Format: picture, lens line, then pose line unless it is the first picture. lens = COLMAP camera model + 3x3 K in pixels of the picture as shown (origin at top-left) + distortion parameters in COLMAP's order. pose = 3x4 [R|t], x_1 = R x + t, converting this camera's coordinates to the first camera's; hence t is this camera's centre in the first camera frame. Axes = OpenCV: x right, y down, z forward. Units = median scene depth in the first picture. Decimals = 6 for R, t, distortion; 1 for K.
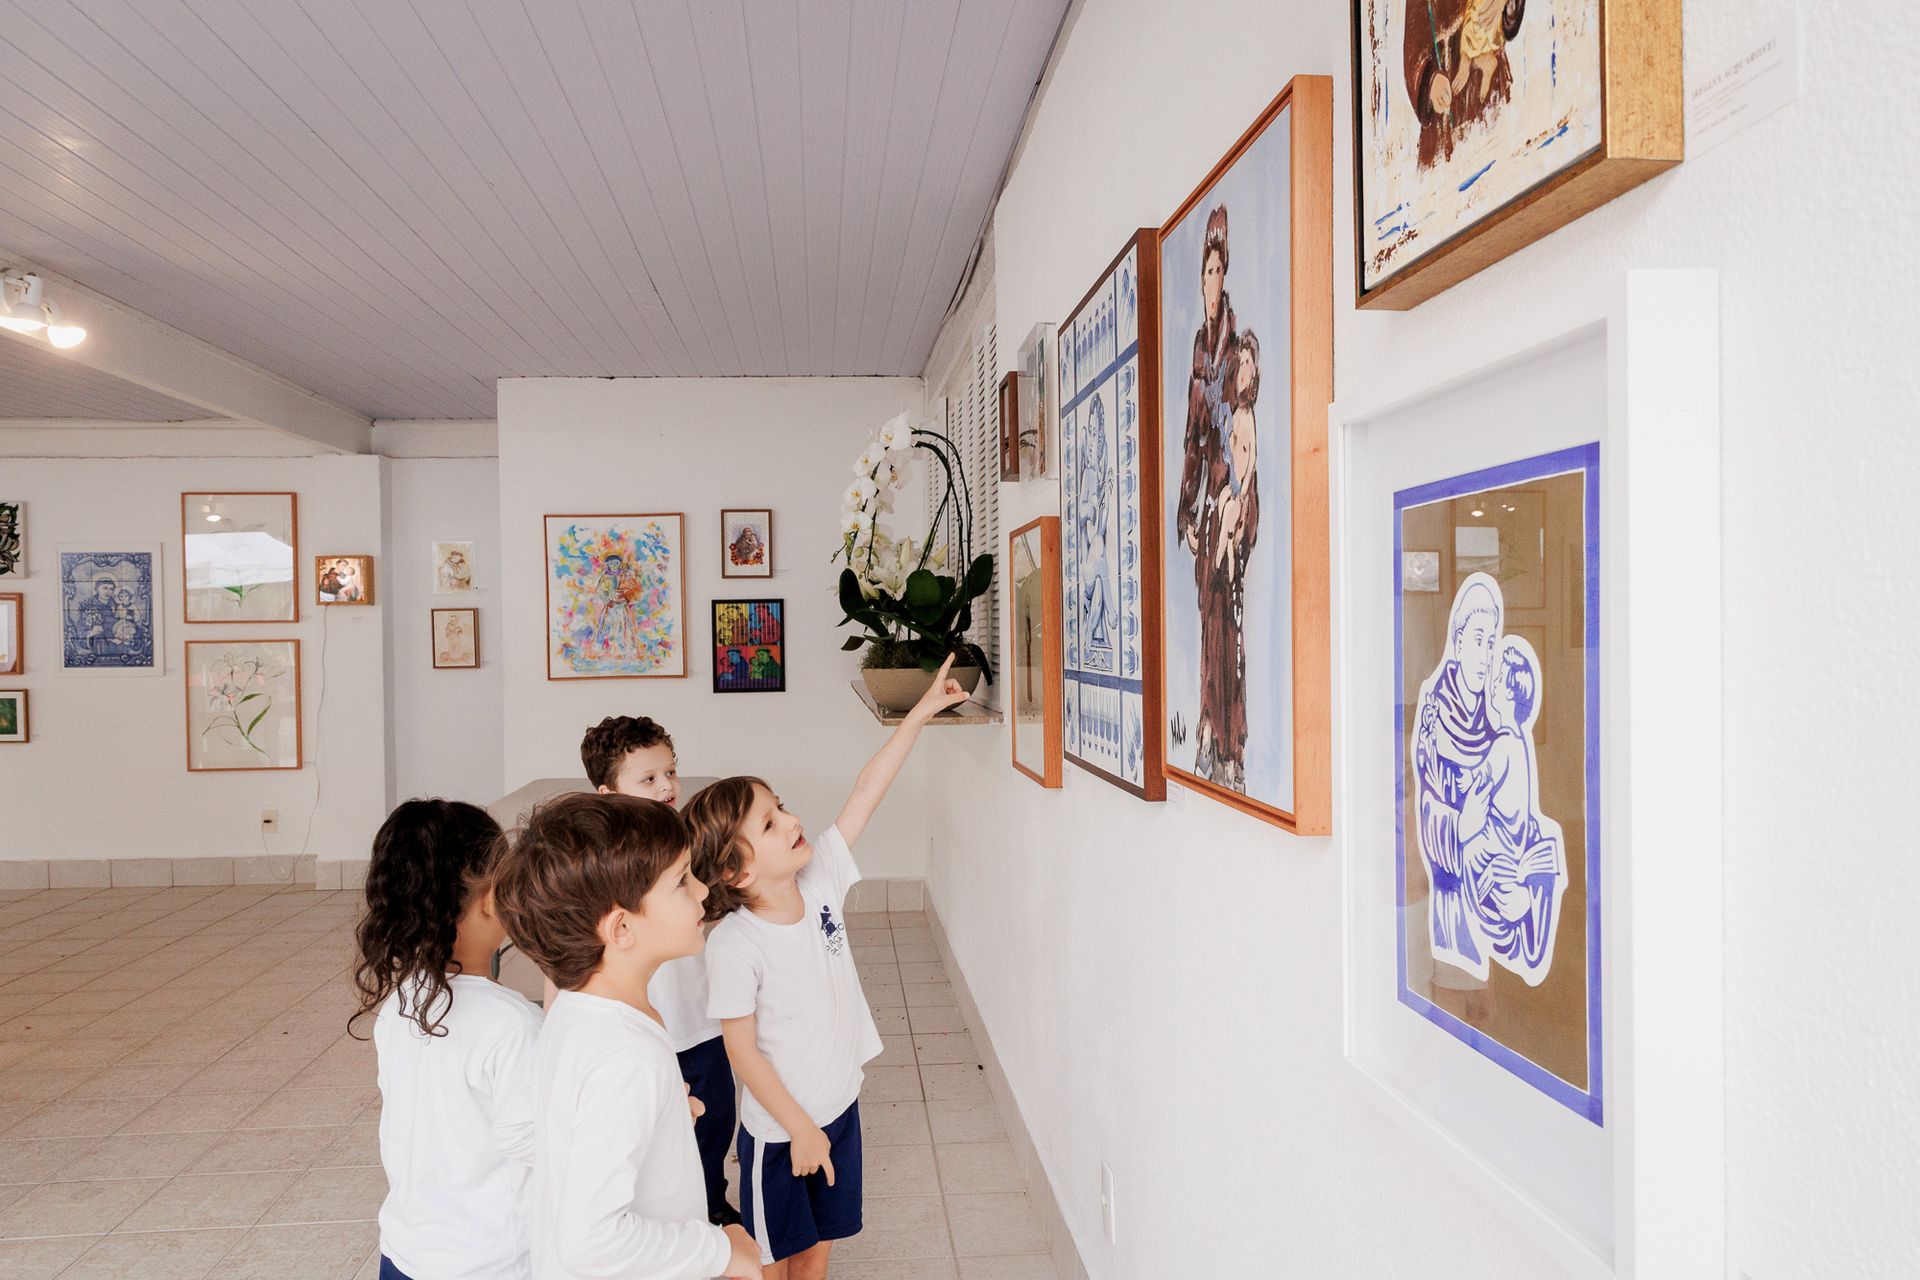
lens RADIAL K [[1336.2, 0, 949.0], [0, 1336.2, 652.1], [0, 0, 1]] dist [-0.005088, 0.004709]
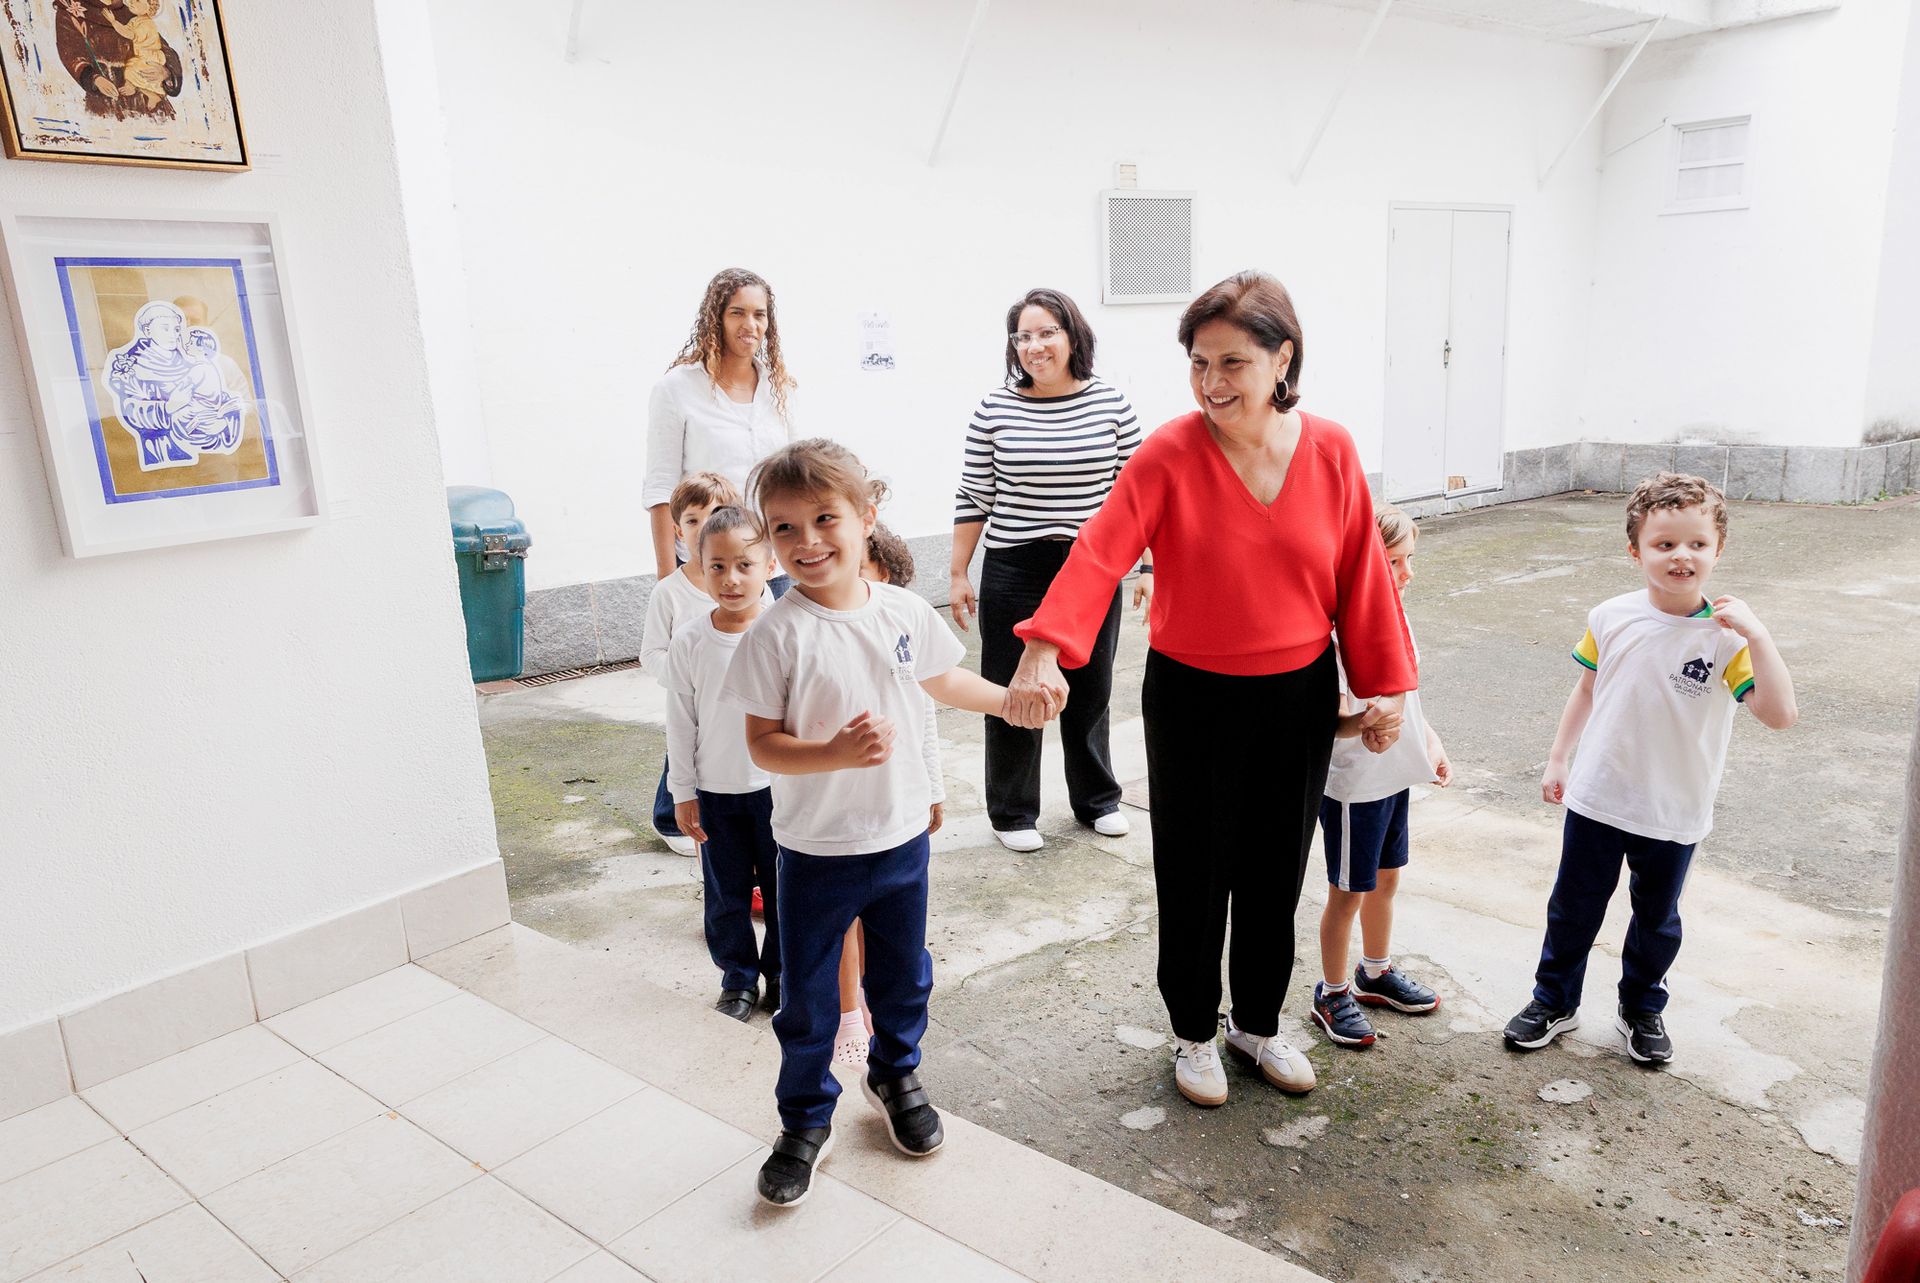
lens RADIAL K [[1367.4, 0, 1039.0], [0, 1367.4, 673.7], [0, 0, 1]] dist [0.000060, 0.010121]
pose [[-0.716773, -0.133898, 0.684330, -0.415869], [0.058570, 0.966362, 0.250428, 0.010938], [-0.694842, 0.219581, -0.684820, 0.279300]]
